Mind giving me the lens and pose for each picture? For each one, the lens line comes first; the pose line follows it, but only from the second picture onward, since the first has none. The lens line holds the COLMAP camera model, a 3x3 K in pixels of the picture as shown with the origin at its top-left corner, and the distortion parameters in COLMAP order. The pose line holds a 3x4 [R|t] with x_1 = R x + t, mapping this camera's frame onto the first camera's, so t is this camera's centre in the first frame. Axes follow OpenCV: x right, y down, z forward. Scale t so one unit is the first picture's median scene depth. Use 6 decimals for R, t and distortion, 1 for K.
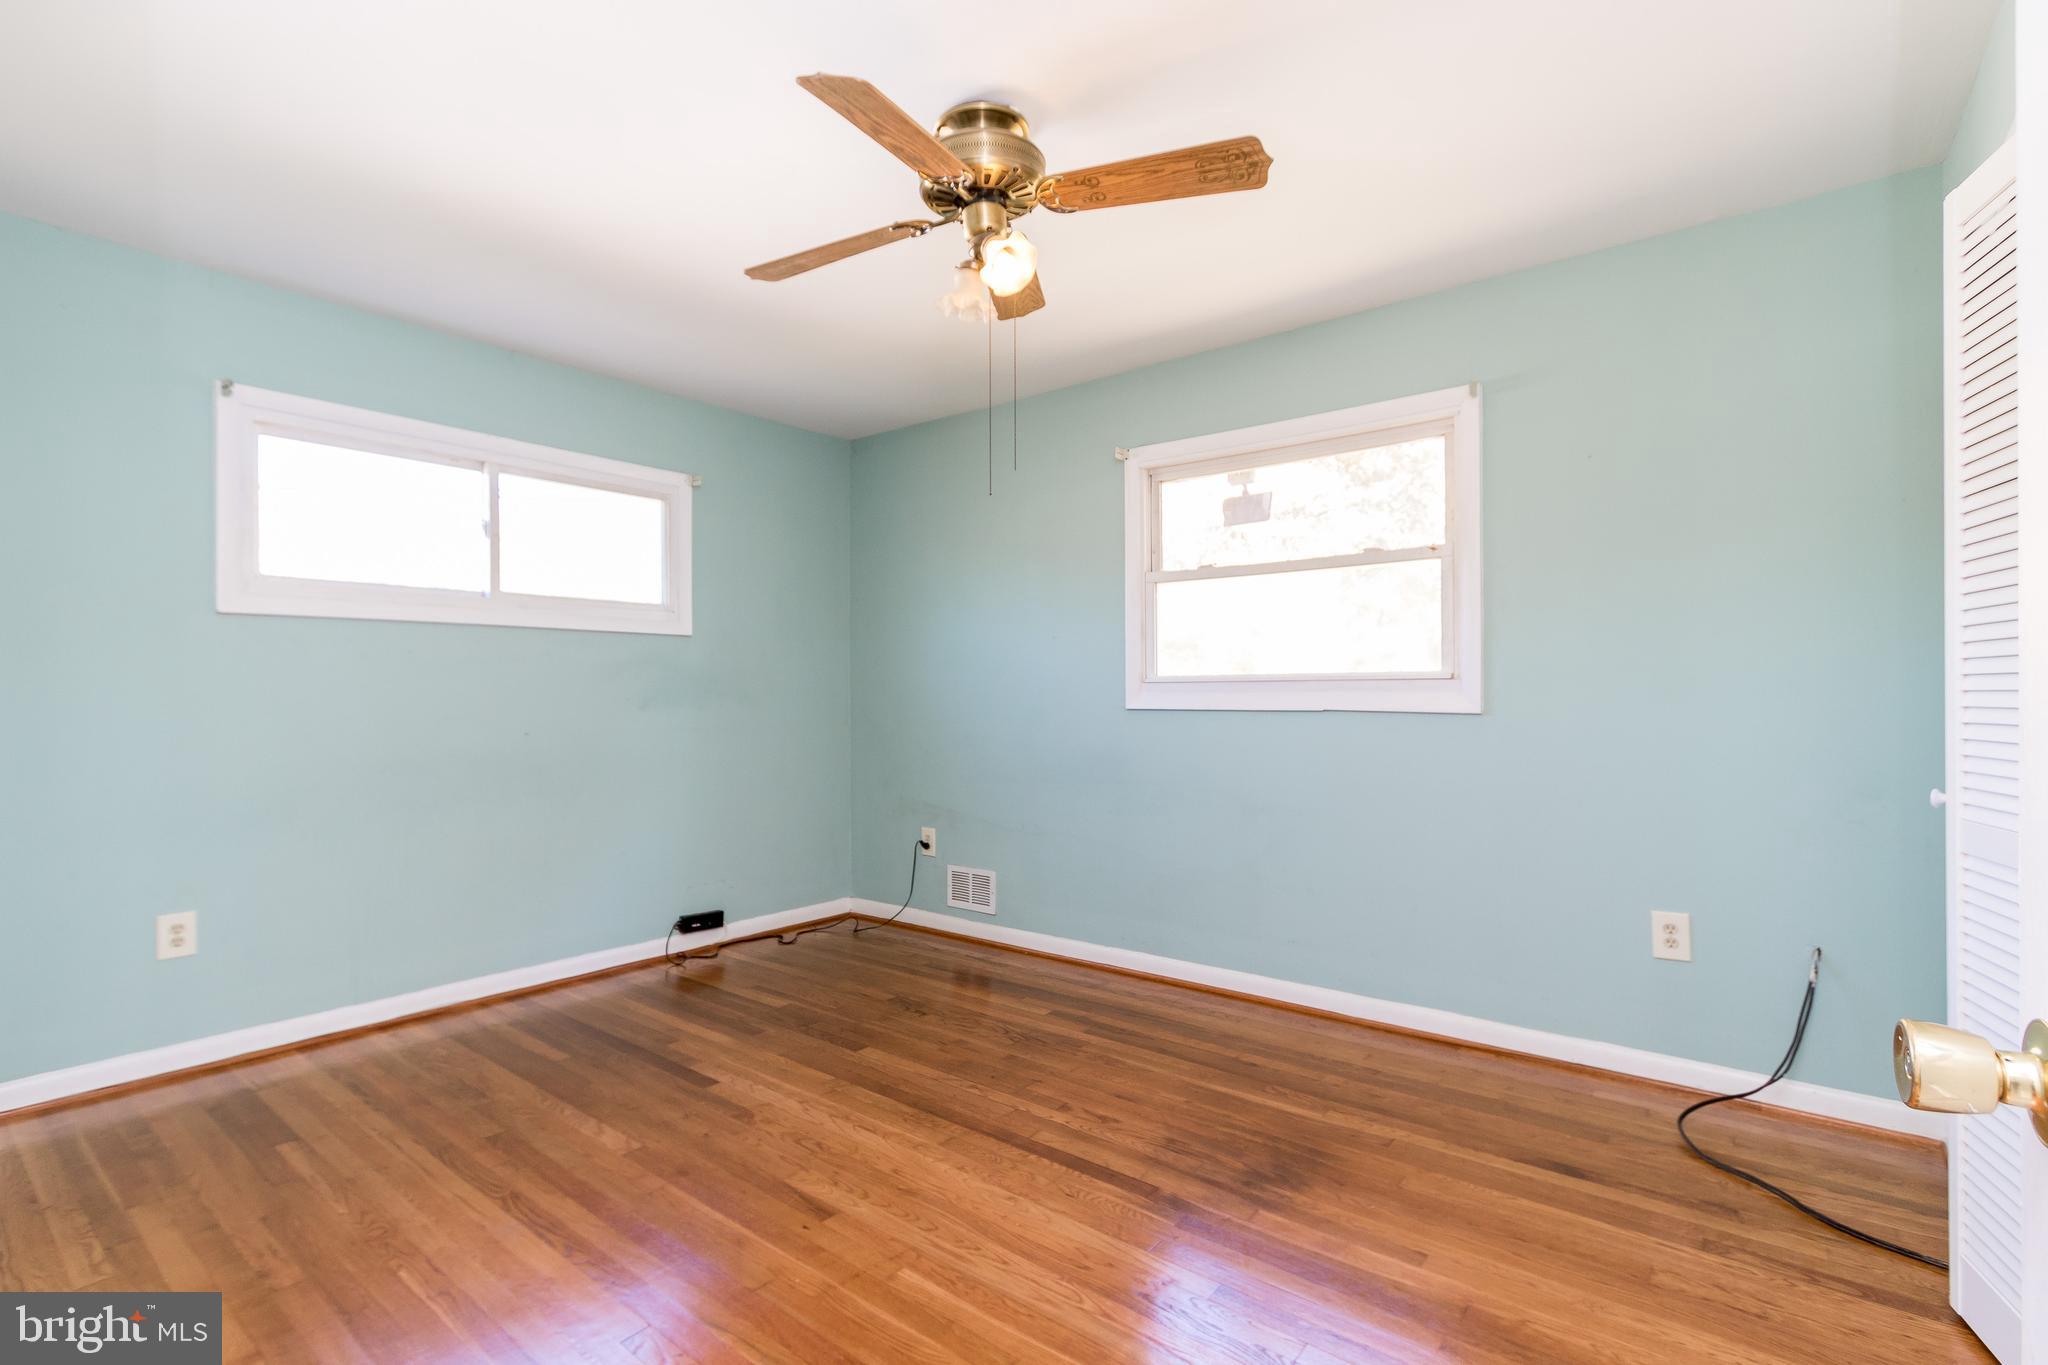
lens RADIAL K [[944.5, 0, 1014.7], [0, 944.5, 686.5], [0, 0, 1]] dist [0.000589, -0.000242]
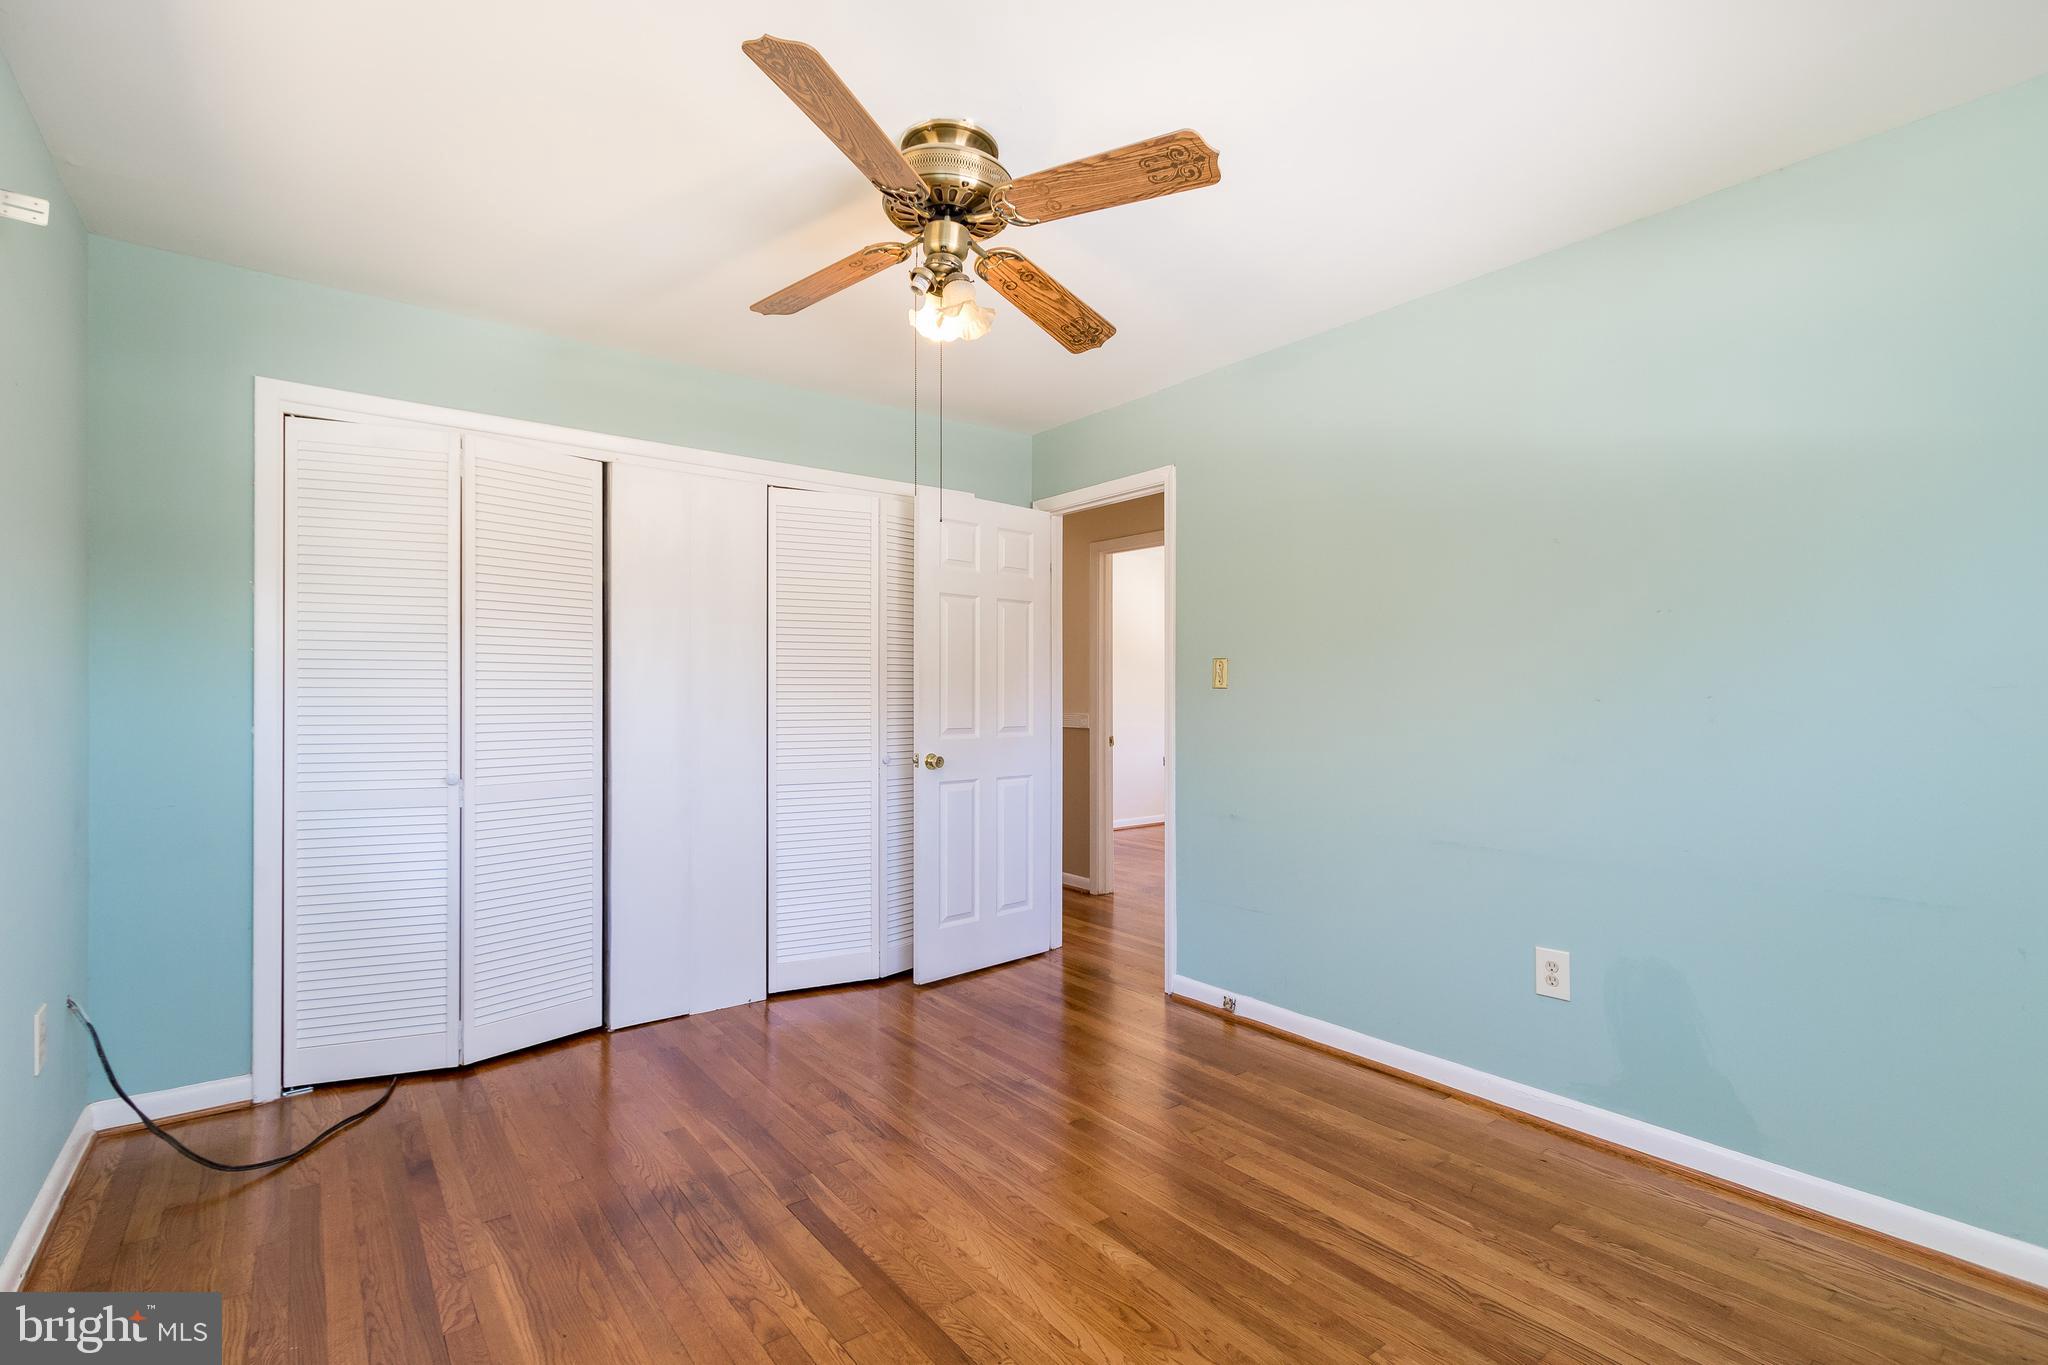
lens RADIAL K [[944.5, 0, 1014.7], [0, 944.5, 686.5], [0, 0, 1]] dist [0.000589, -0.000242]
pose [[-0.971434, 0.002382, 0.237297, -0.326946], [-0.004234, 0.999616, -0.027368, -0.005346], [-0.237271, -0.027591, -0.971052, 1.918699]]
